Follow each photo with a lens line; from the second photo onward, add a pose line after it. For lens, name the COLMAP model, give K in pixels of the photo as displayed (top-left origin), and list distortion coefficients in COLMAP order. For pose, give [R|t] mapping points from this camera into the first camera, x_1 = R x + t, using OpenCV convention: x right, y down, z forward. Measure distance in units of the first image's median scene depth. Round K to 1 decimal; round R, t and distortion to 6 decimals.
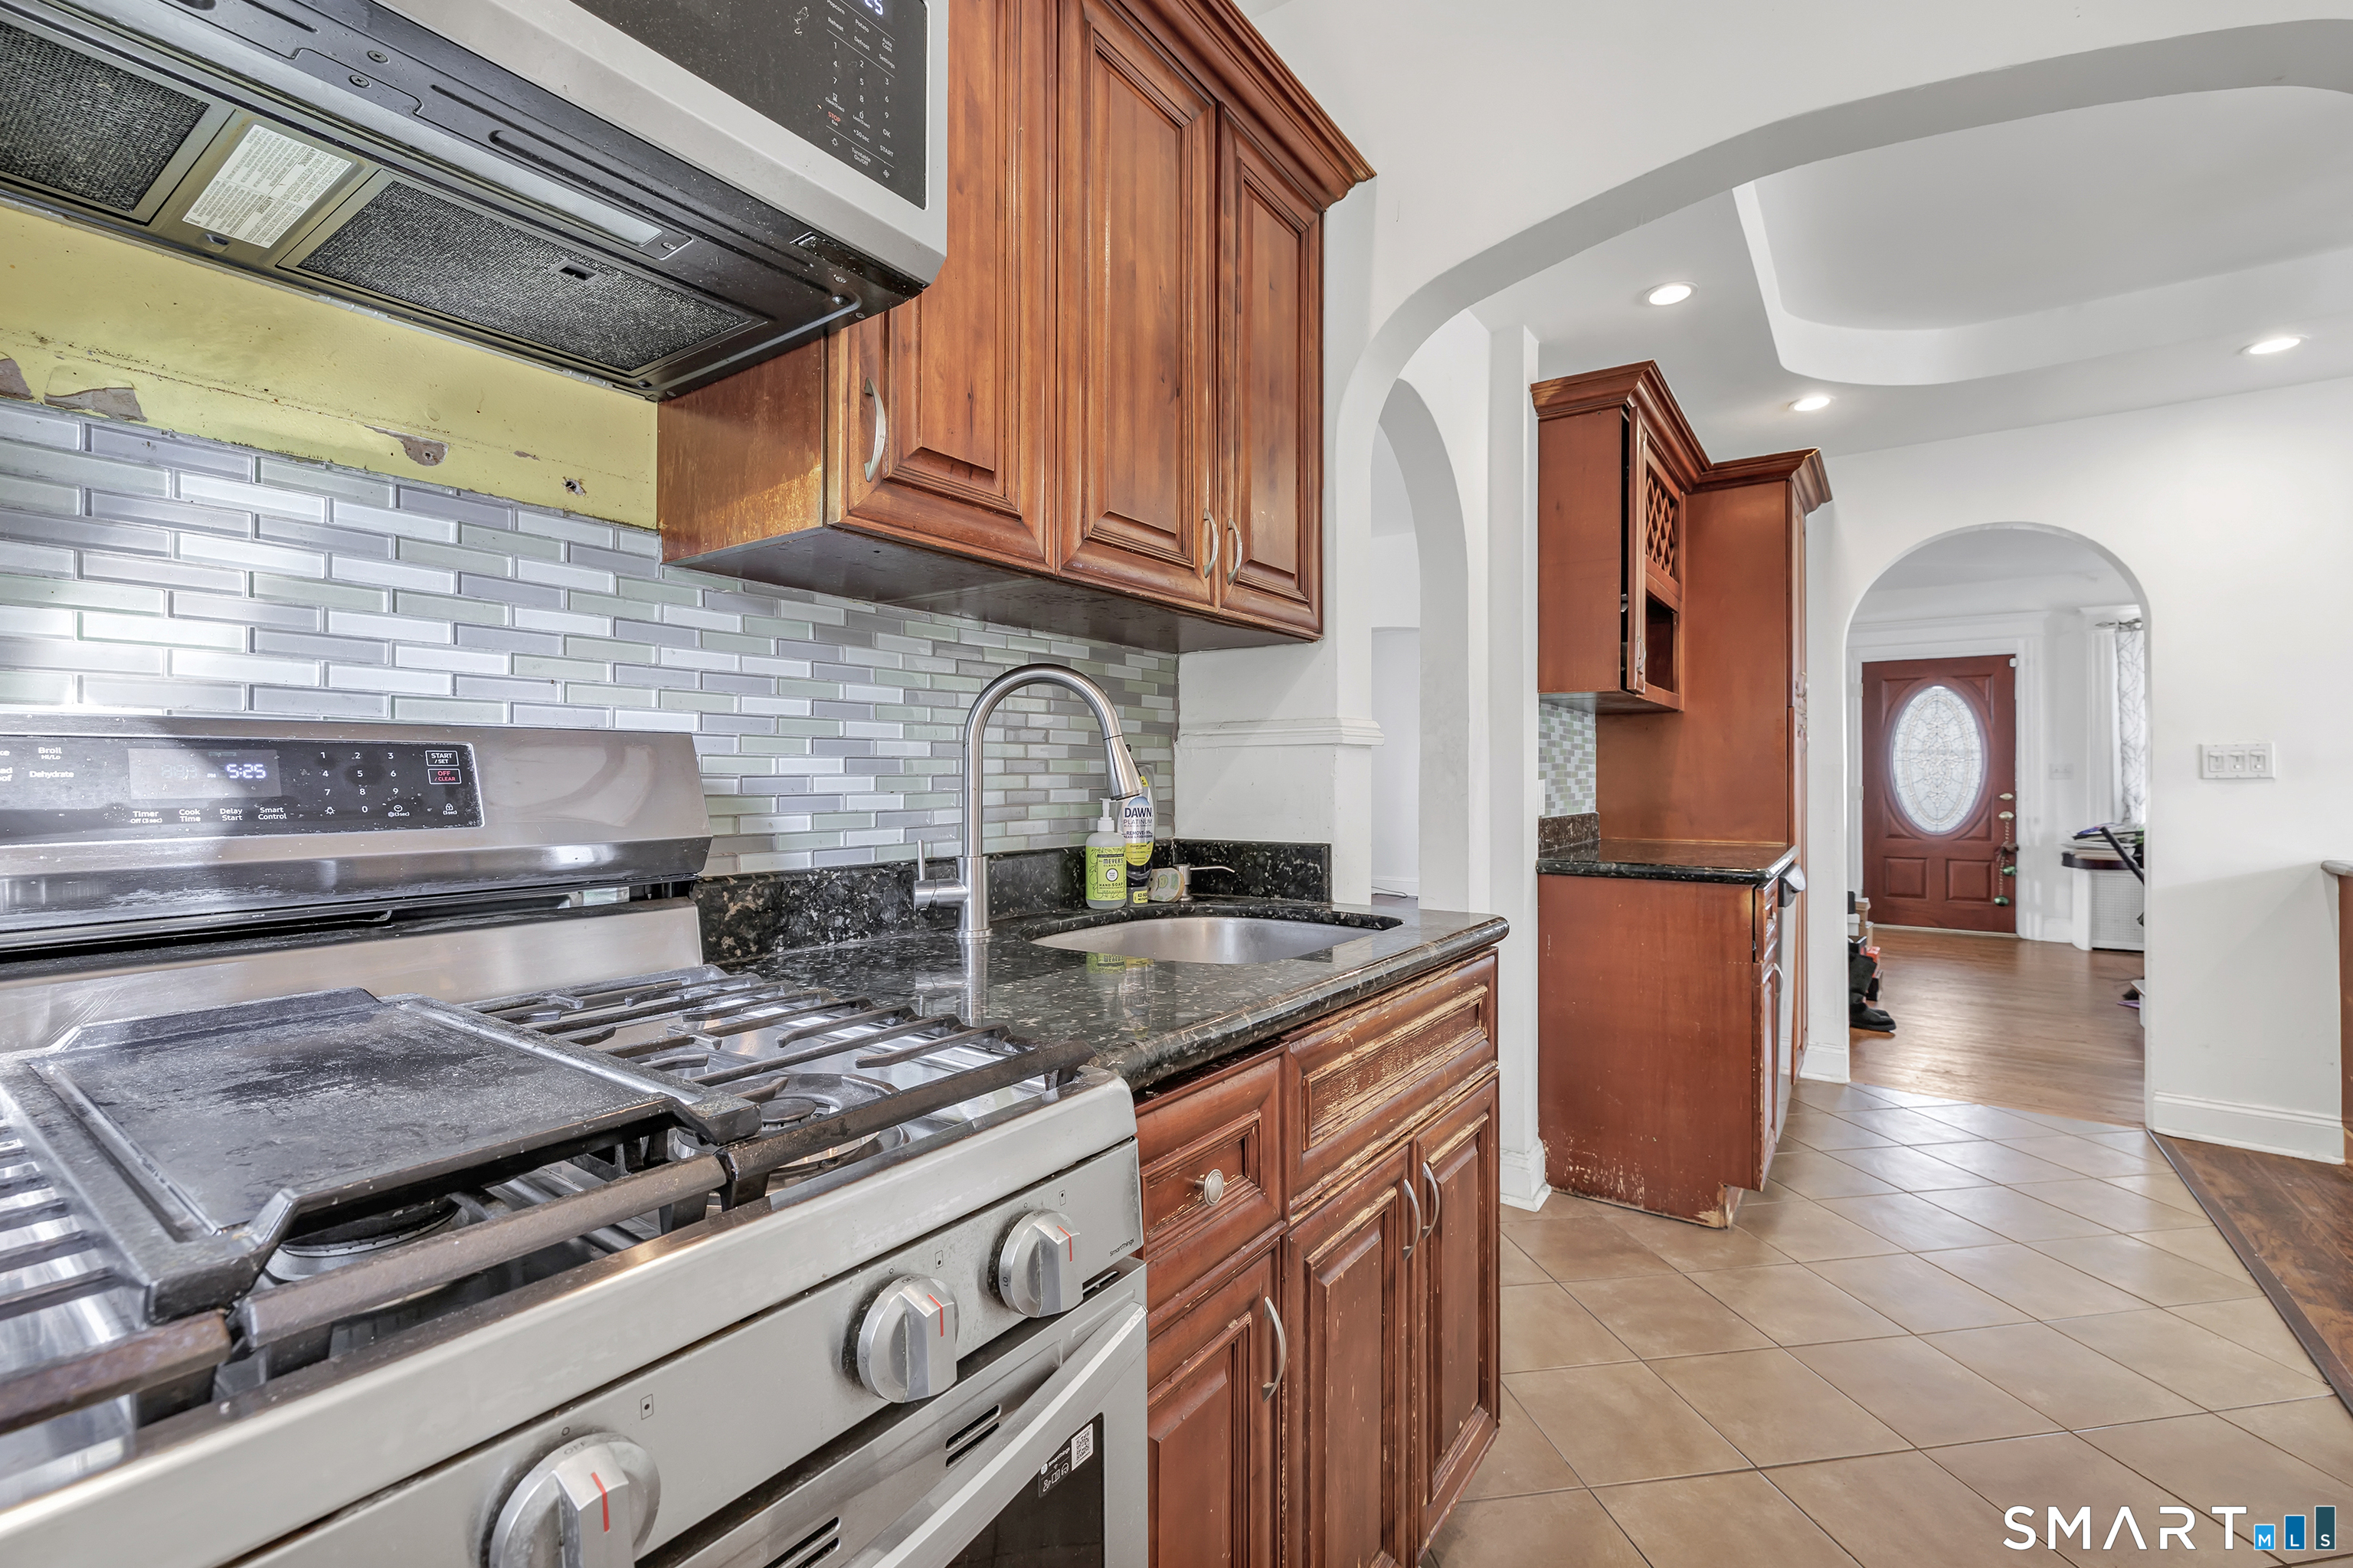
lens RADIAL K [[1026.8, 0, 1167.3], [0, 1026.8, 754.1], [0, 0, 1]] dist [-0.000564, -0.000096]
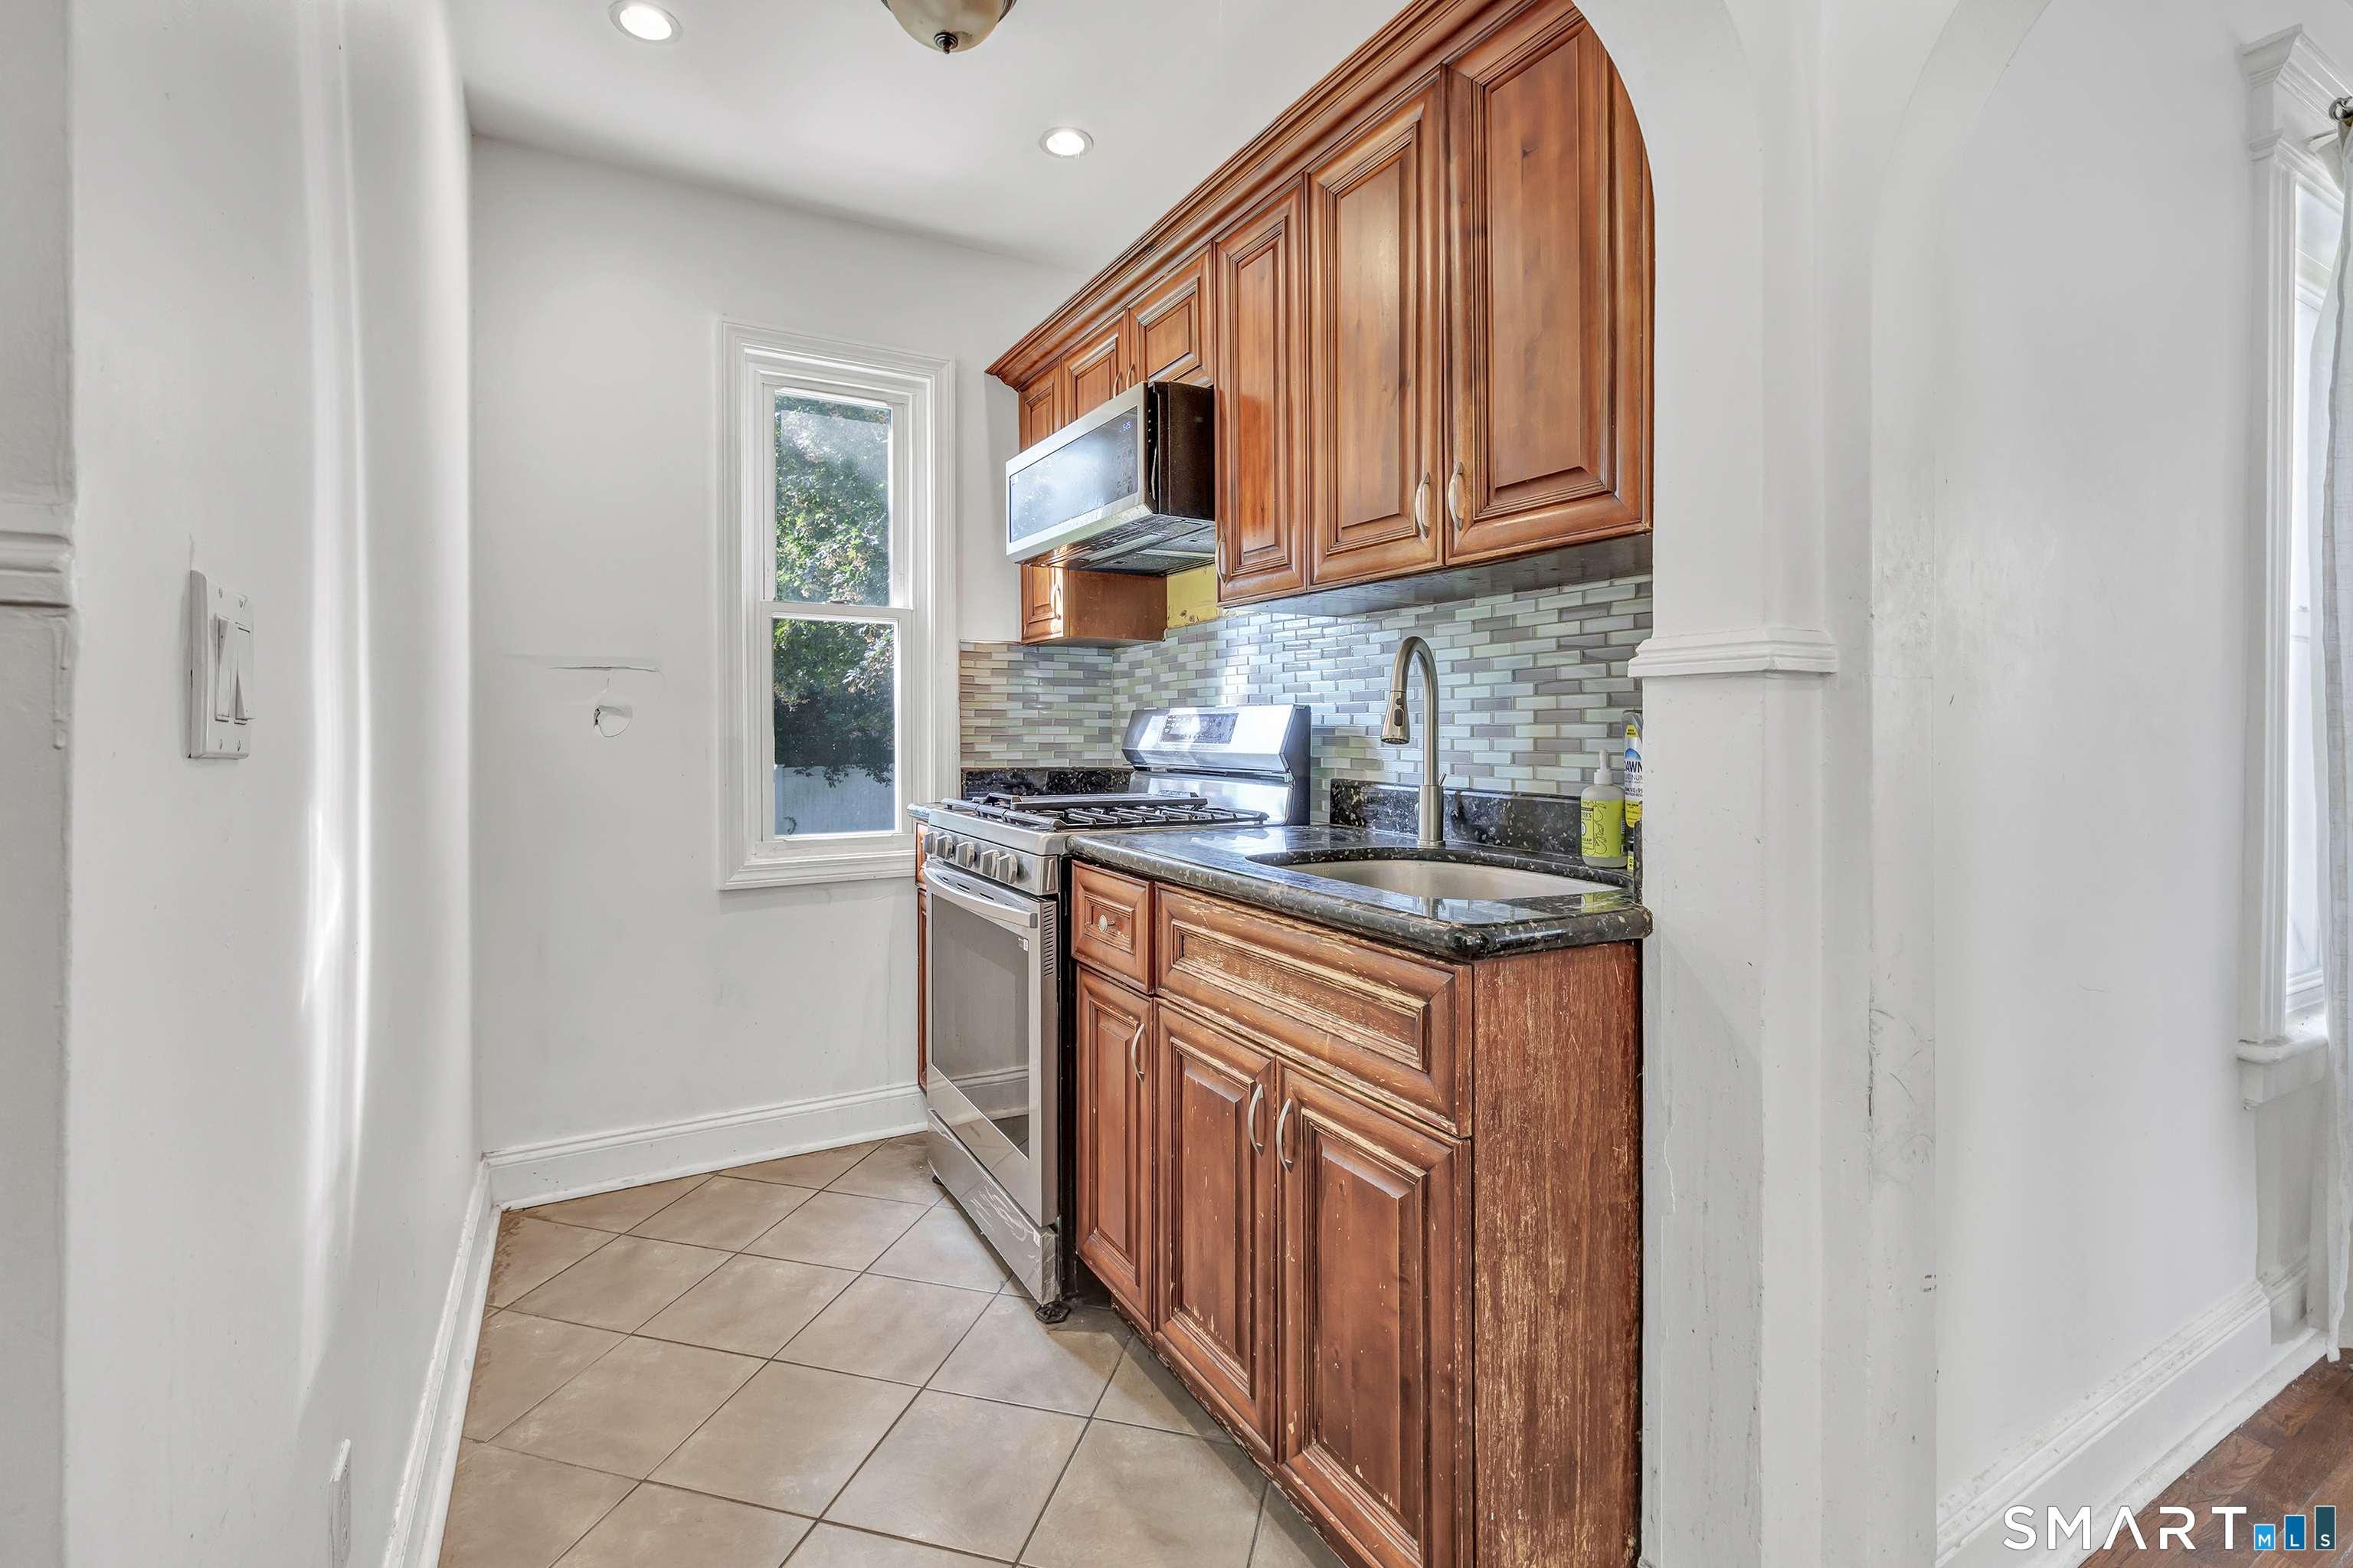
lens RADIAL K [[1026.8, 0, 1167.3], [0, 1026.8, 754.1], [0, 0, 1]] dist [-0.000564, -0.000096]
pose [[-0.428289, 0.018581, -0.903451, 1.016494], [0.016903, 0.999778, 0.012549, 0.031476], [0.903483, -0.009897, -0.428509, 1.101730]]
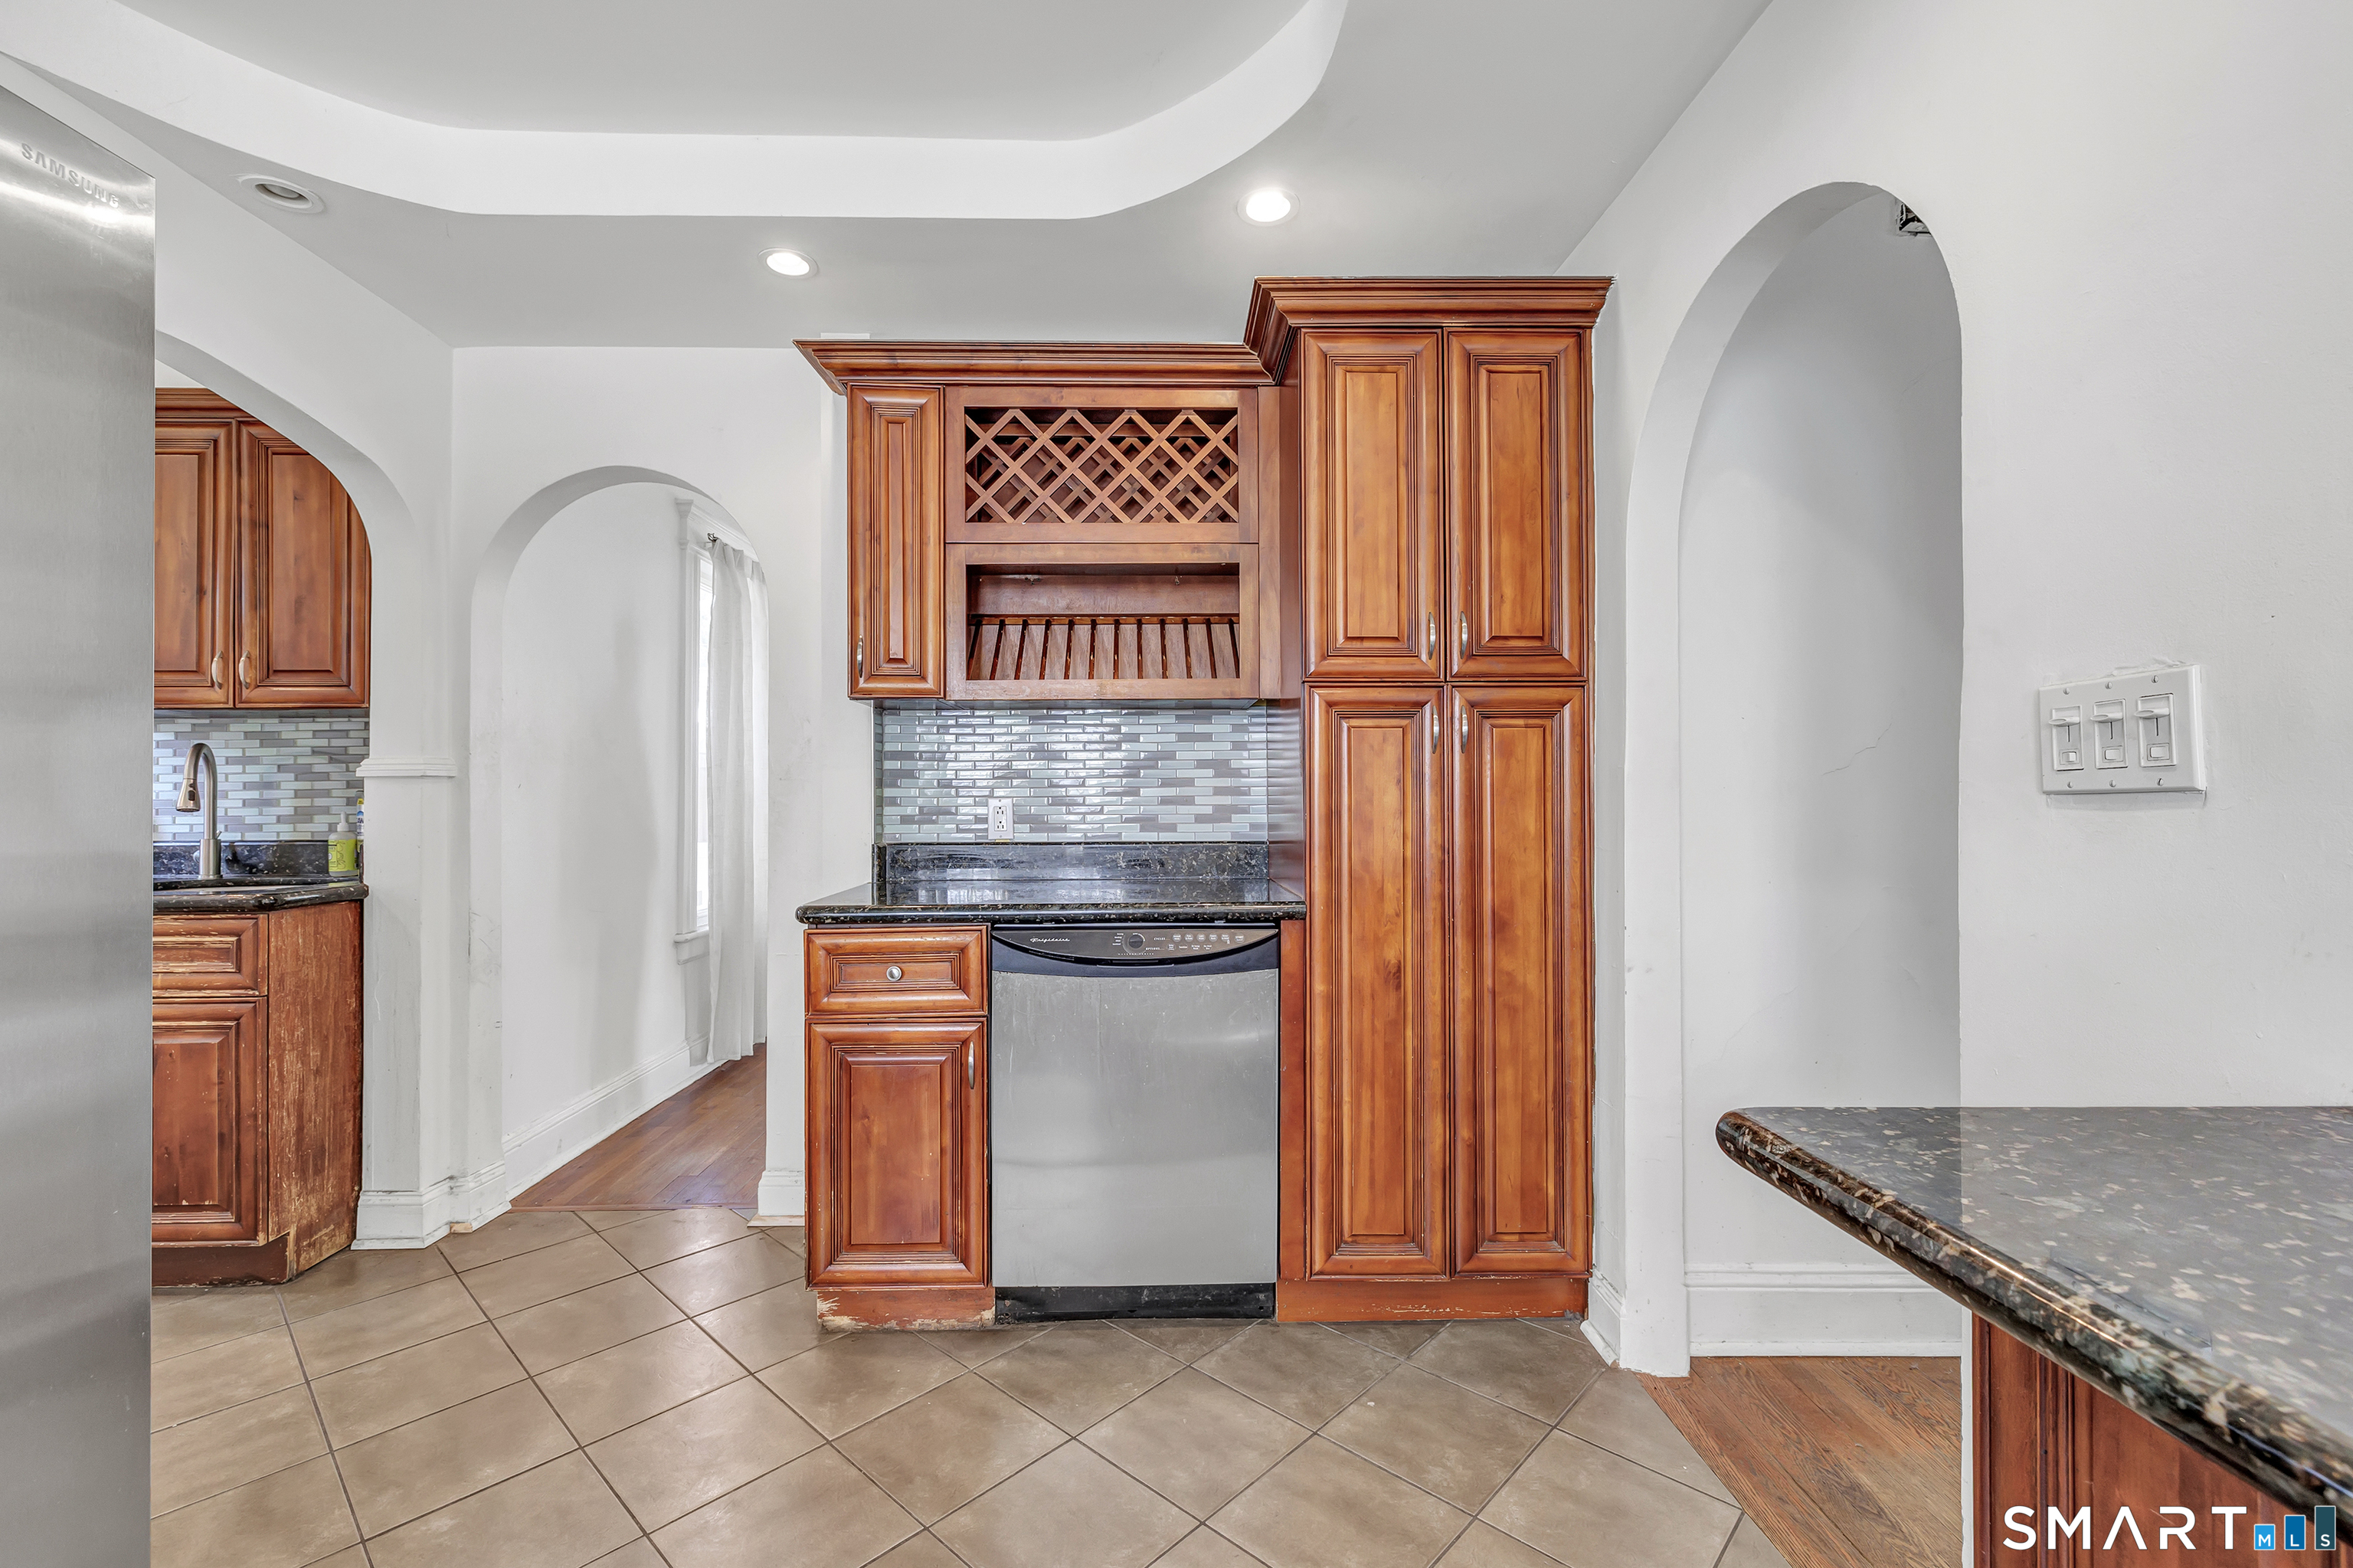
lens RADIAL K [[1026.8, 0, 1167.3], [0, 1026.8, 754.1], [0, 0, 1]] dist [-0.000564, -0.000096]
pose [[0.588907, -0.037566, -0.807327, 2.247234], [0.029416, 0.999254, -0.025040, 0.032719], [0.807665, -0.009002, 0.589573, 1.164215]]
